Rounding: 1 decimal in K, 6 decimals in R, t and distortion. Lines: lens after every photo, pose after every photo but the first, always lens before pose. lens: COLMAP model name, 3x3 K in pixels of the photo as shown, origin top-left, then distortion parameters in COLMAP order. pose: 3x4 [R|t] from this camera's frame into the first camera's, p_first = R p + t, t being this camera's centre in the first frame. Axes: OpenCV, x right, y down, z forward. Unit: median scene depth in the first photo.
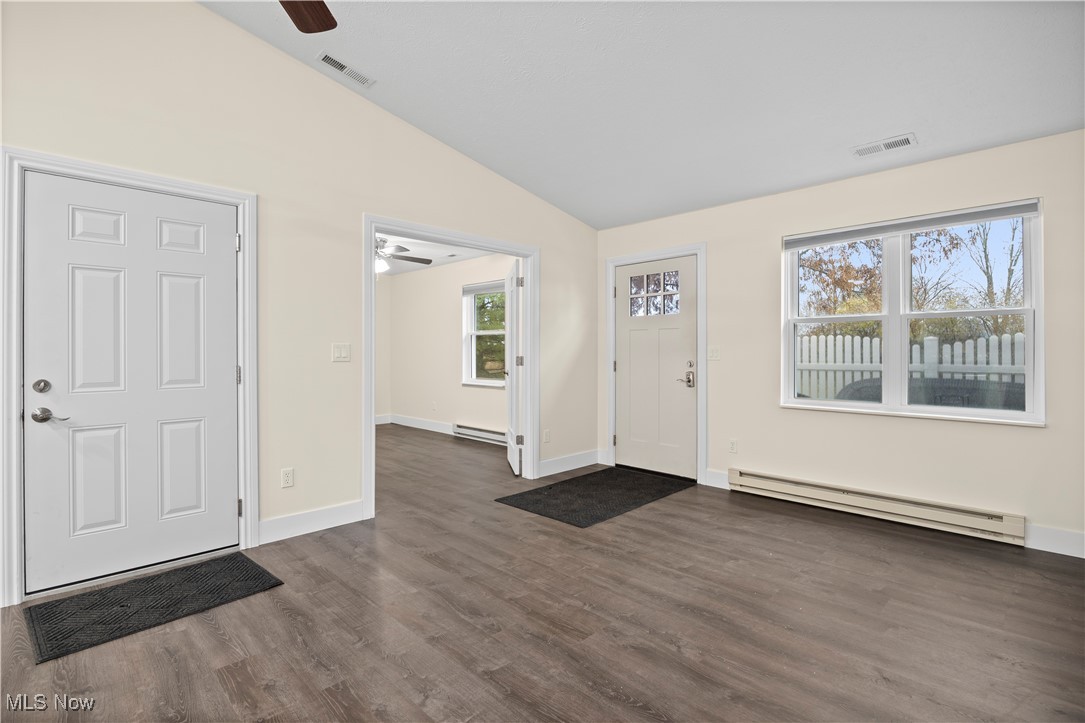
lens RADIAL K [[503.4, 0, 533.4], [0, 503.4, 348.9], [0, 0, 1]] dist [-0.019770, 0.002107]
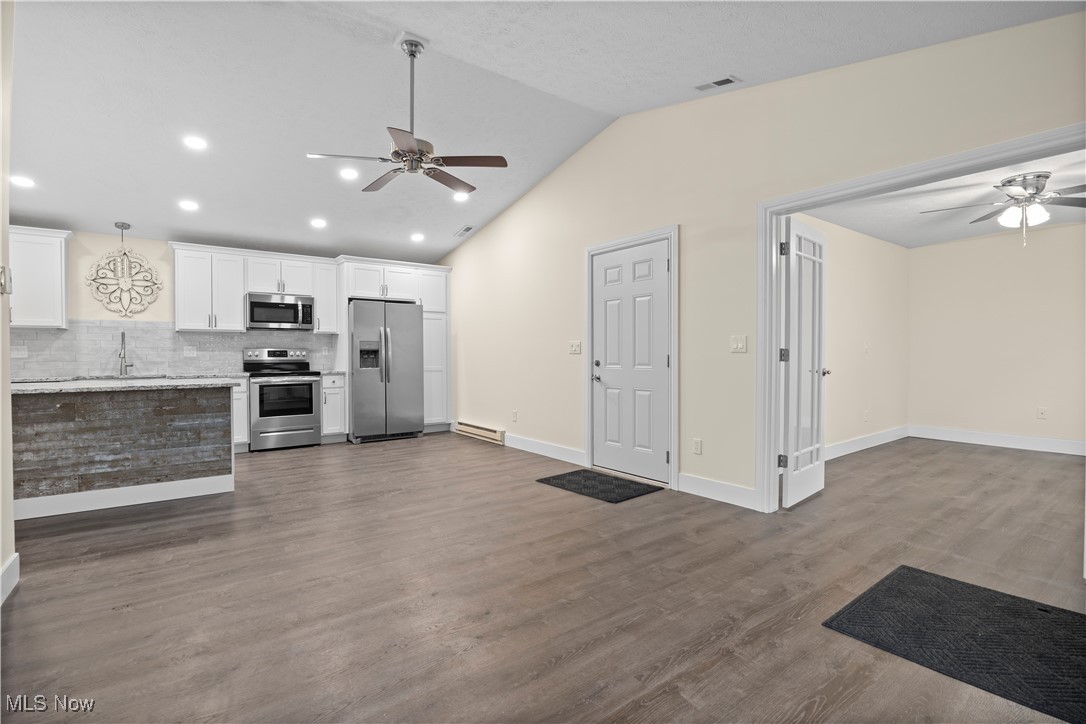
lens RADIAL K [[503.9, 0, 546.4], [0, 503.9, 363.6], [0, 0, 1]] dist [-0.019770, 0.002107]
pose [[-0.122145, 0.024454, -0.992211, 0.834102], [0.014356, 0.999635, 0.022870, 0.021431], [0.992408, -0.011451, -0.122452, 0.842266]]
